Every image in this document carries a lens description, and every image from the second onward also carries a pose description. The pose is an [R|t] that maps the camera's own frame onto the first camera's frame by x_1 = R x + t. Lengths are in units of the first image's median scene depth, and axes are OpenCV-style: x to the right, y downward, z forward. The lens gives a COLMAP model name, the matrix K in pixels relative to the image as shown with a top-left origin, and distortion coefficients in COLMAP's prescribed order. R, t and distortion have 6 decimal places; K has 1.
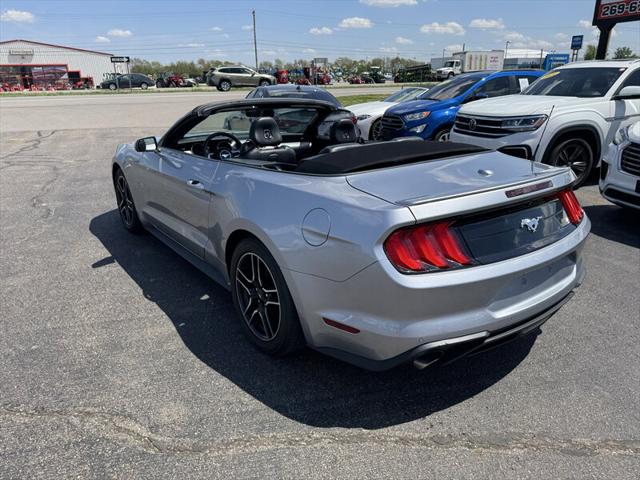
lens RADIAL K [[456.4, 0, 321.7], [0, 456.4, 239.5], [0, 0, 1]] dist [0.007692, -0.003680]
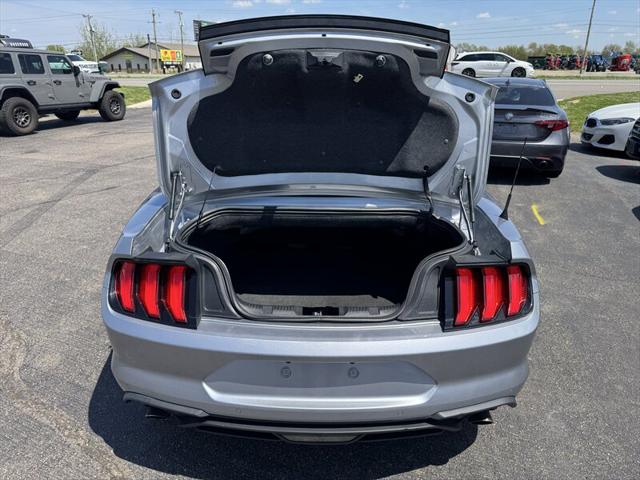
lens RADIAL K [[456.8, 0, 320.0], [0, 456.8, 240.0], [0, 0, 1]] dist [0.007275, -0.002876]
pose [[0.796752, 0.229237, -0.559139, 0.590072], [-0.212480, 0.972447, 0.095910, -0.133493], [0.565719, 0.042389, 0.823508, 0.301247]]
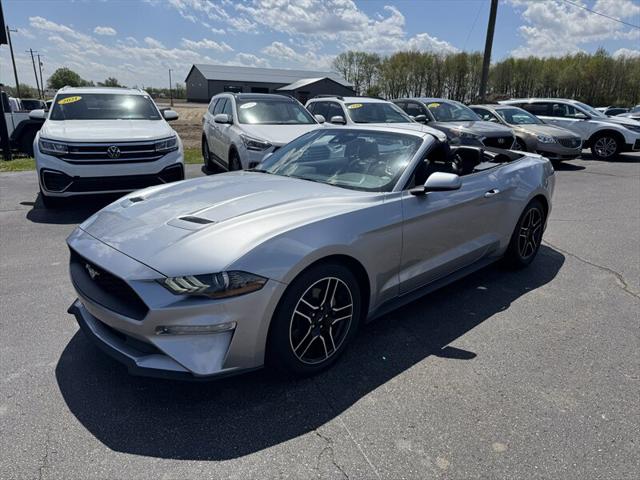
lens RADIAL K [[464.3, 0, 320.0], [0, 464.3, 240.0], [0, 0, 1]] dist [0.007034, -0.008122]
pose [[-0.124745, -0.273581, 0.953725, -1.456336], [0.319873, 0.898821, 0.299670, -0.529641], [-0.939213, 0.342453, -0.024612, 1.524695]]
